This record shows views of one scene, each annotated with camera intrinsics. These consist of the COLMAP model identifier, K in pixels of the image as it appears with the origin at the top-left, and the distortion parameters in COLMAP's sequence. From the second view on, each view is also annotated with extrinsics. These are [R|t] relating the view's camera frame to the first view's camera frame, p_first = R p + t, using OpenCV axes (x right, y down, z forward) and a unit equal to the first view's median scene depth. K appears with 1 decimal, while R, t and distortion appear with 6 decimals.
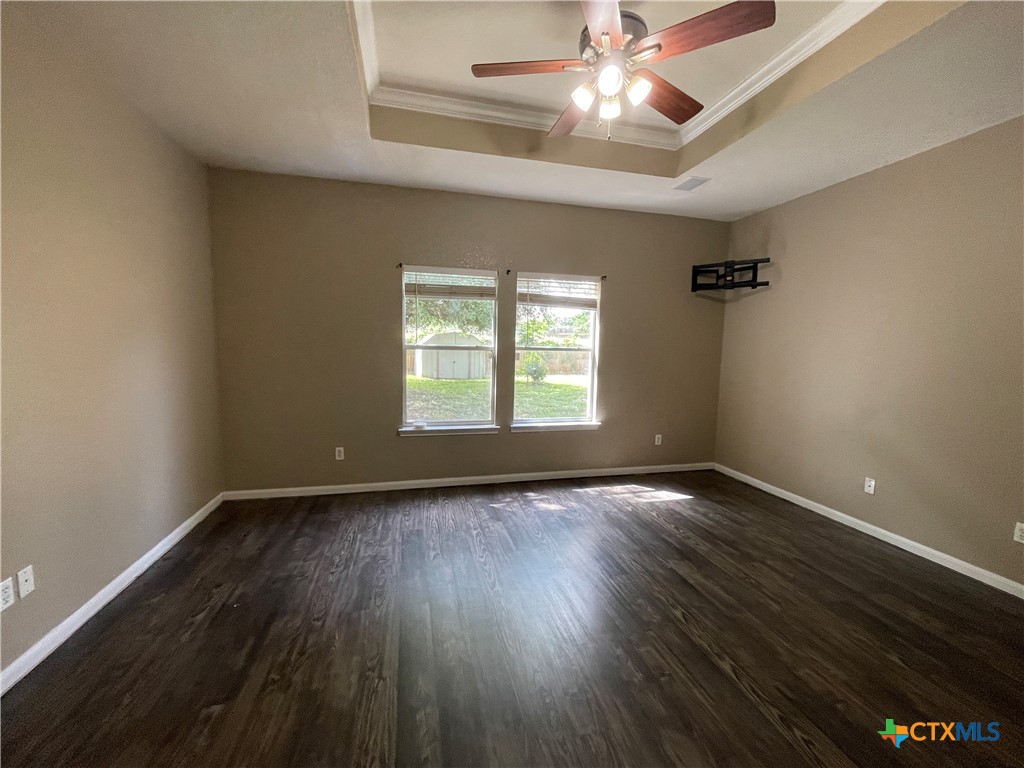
lens RADIAL K [[414.5, 0, 512.2], [0, 414.5, 382.7], [0, 0, 1]] dist [-0.001339, 0.000419]
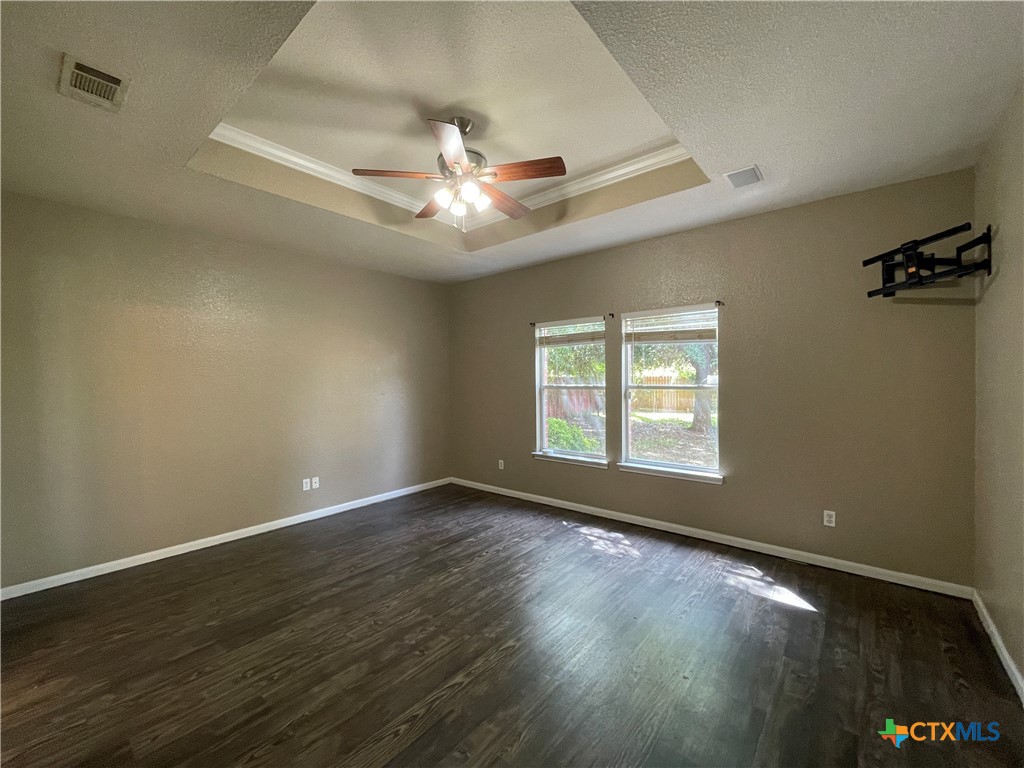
lens RADIAL K [[414.5, 0, 516.0], [0, 414.5, 384.0], [0, 0, 1]] dist [-0.001339, 0.000419]
pose [[0.592885, -0.016687, -0.805115, 0.714446], [-0.057240, 0.996383, -0.062803, -0.012807], [0.803251, 0.083319, 0.589785, 0.199930]]
